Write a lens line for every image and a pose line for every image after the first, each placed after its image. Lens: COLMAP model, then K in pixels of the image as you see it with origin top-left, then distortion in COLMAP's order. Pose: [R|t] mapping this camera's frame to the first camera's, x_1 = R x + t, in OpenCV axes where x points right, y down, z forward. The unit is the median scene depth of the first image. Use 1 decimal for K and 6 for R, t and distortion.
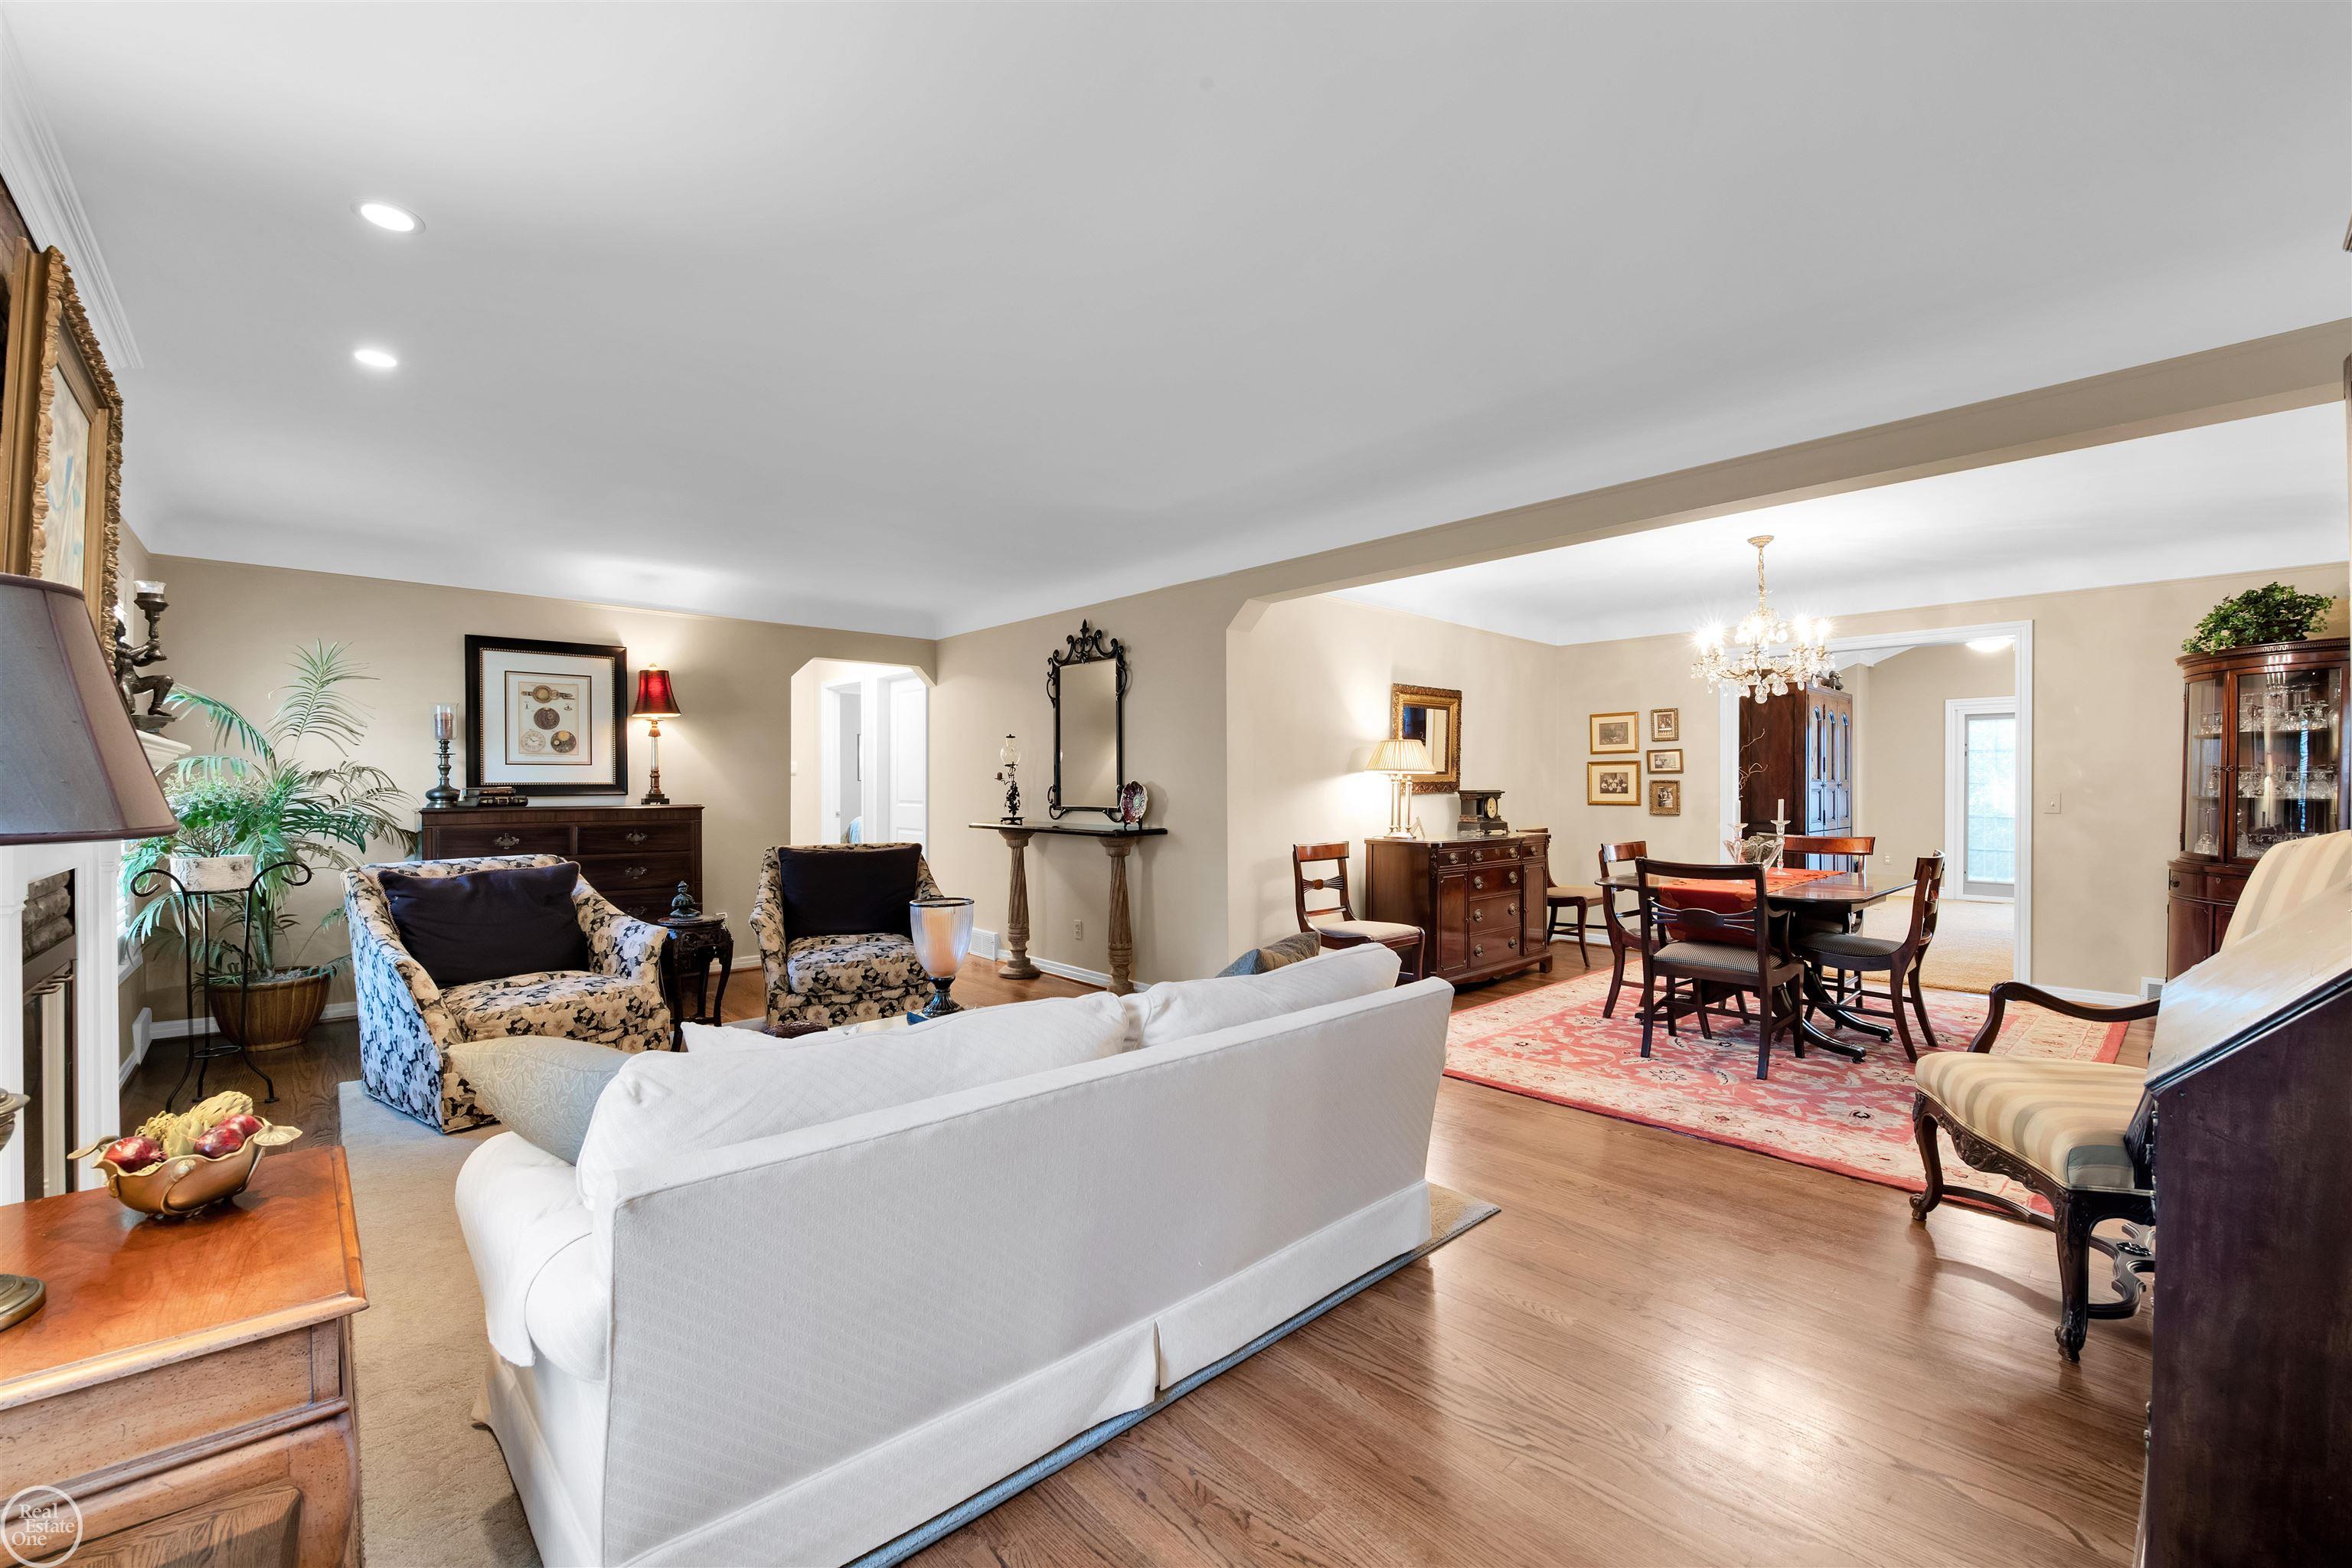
lens RADIAL K [[942.9, 0, 1193.1], [0, 942.9, 783.5], [0, 0, 1]] dist [-0.002140, -0.000158]
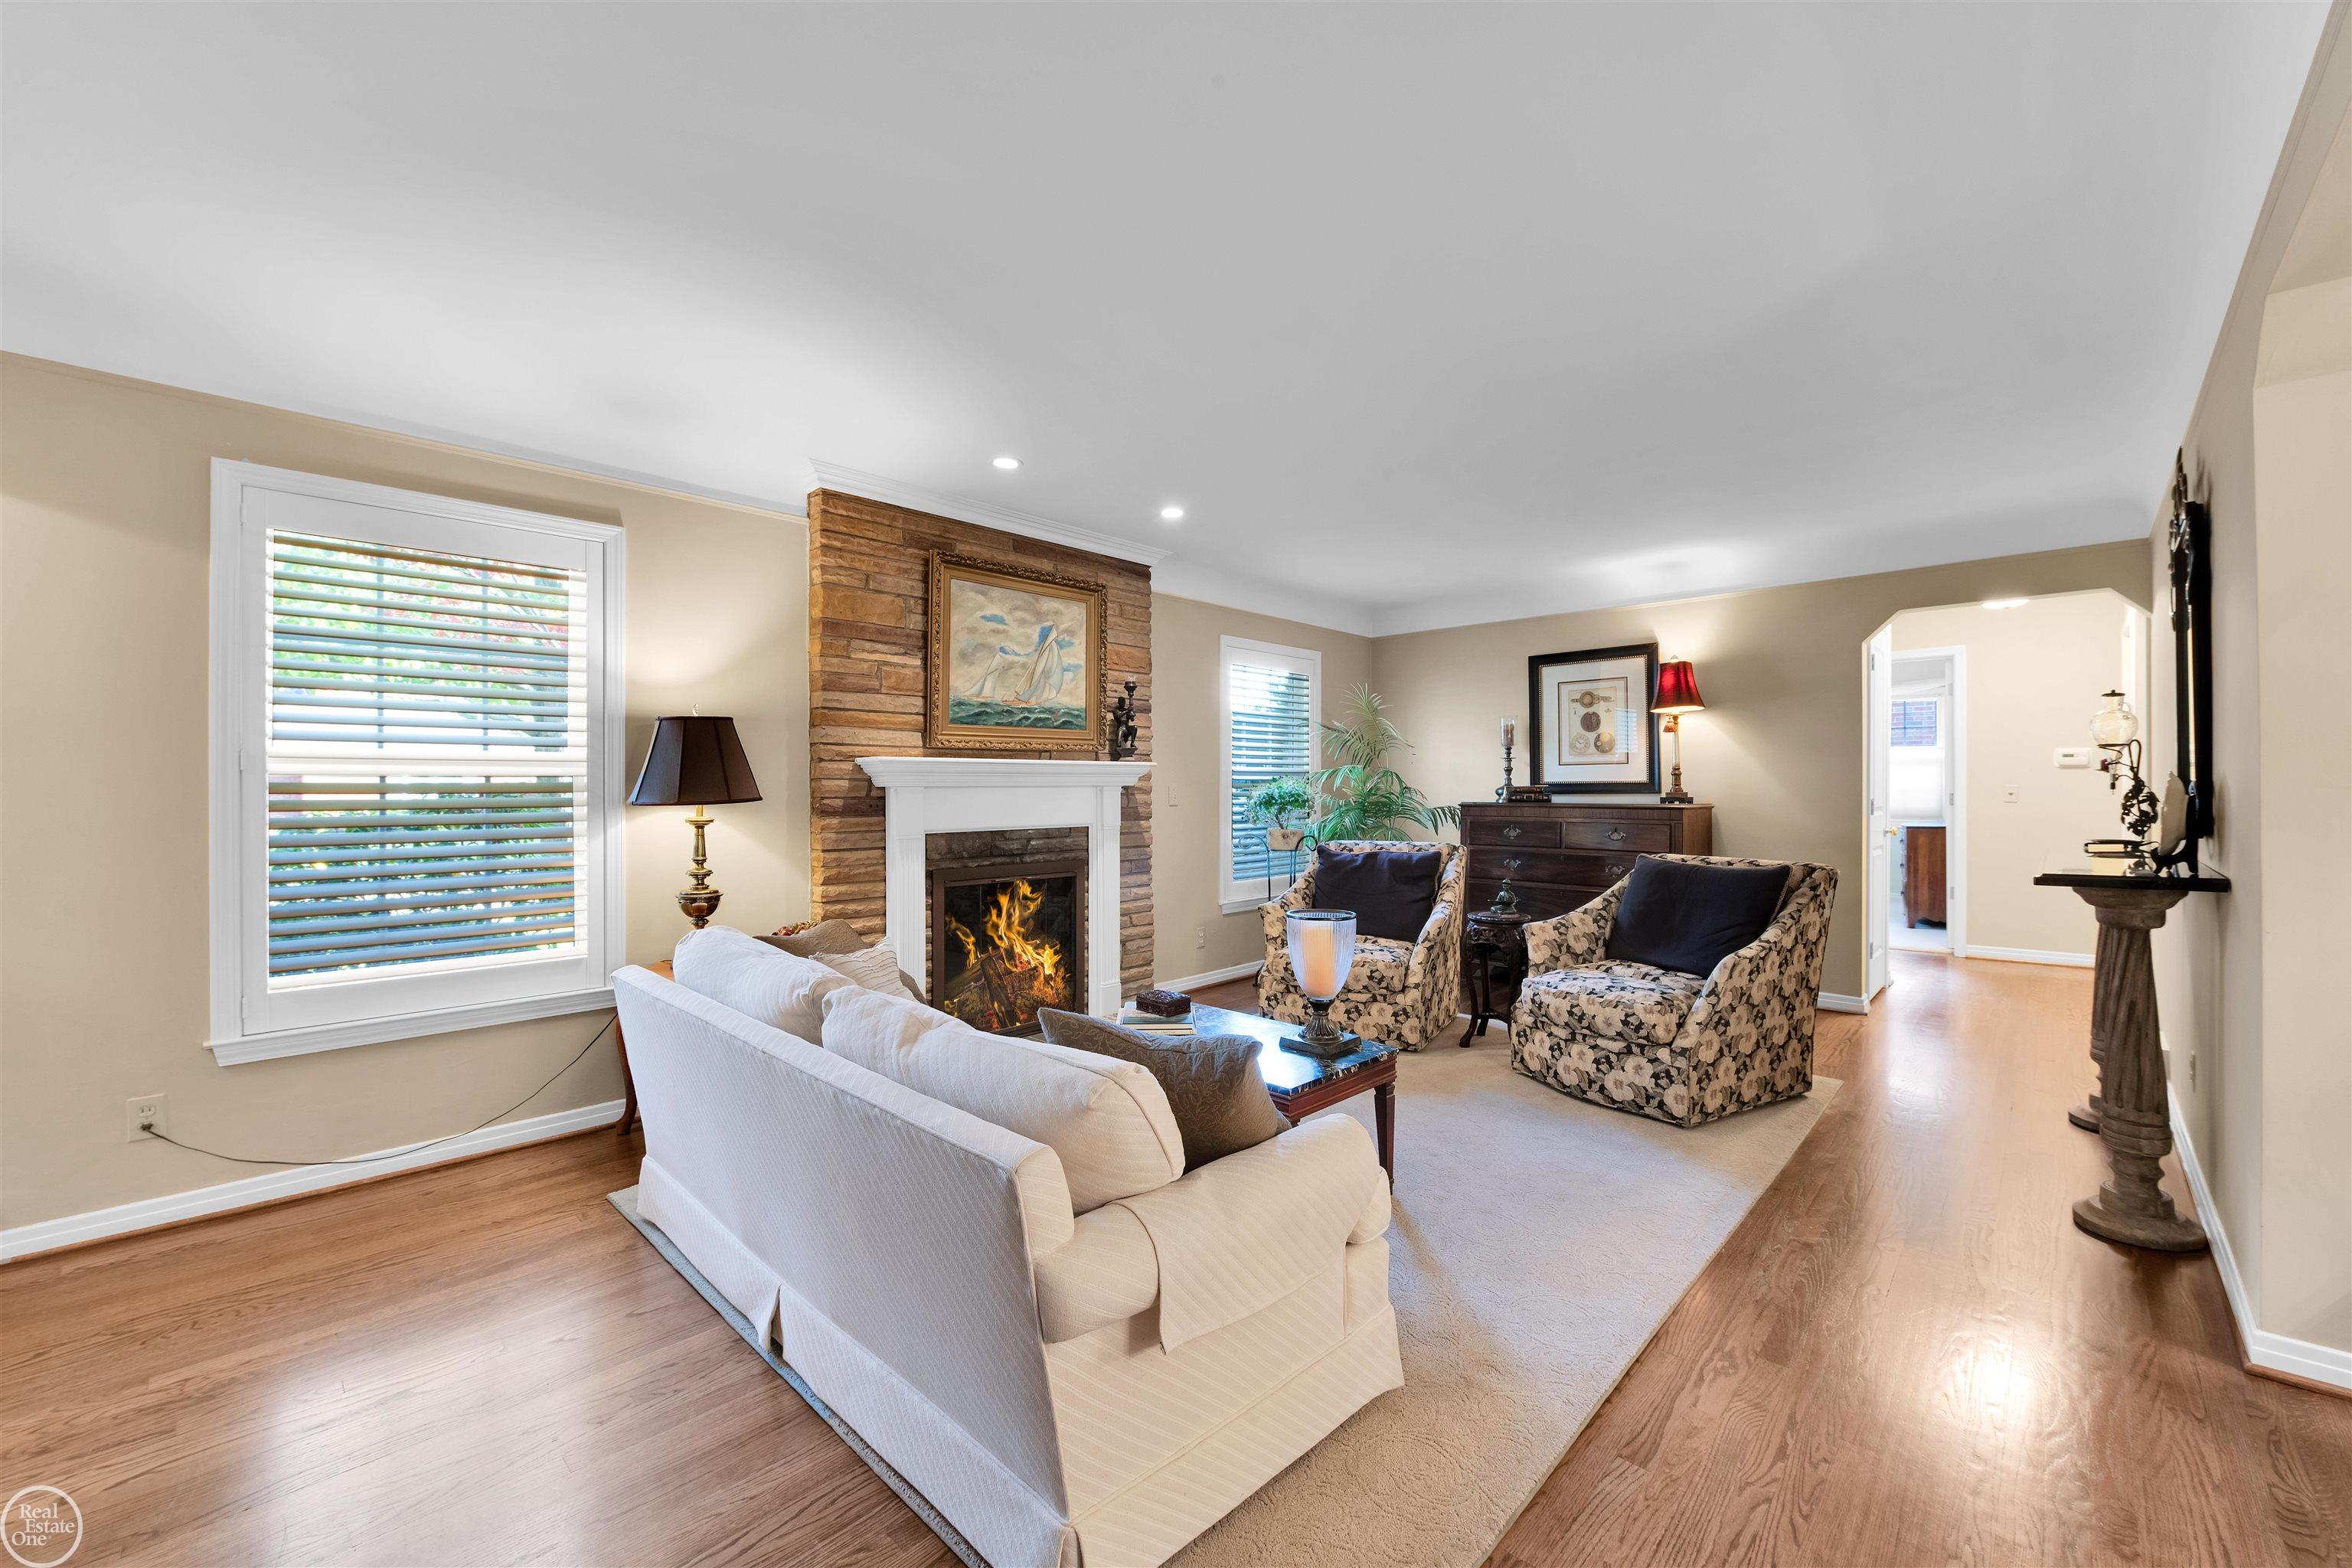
lens RADIAL K [[942.9, 0, 1191.7], [0, 942.9, 783.6], [0, 0, 1]] dist [-0.002140, -0.000158]
pose [[0.051396, -0.002138, -0.998676, 0.363315], [0.002714, 0.999994, -0.002001, 0.002666], [0.998675, -0.002607, 0.051401, 0.487876]]
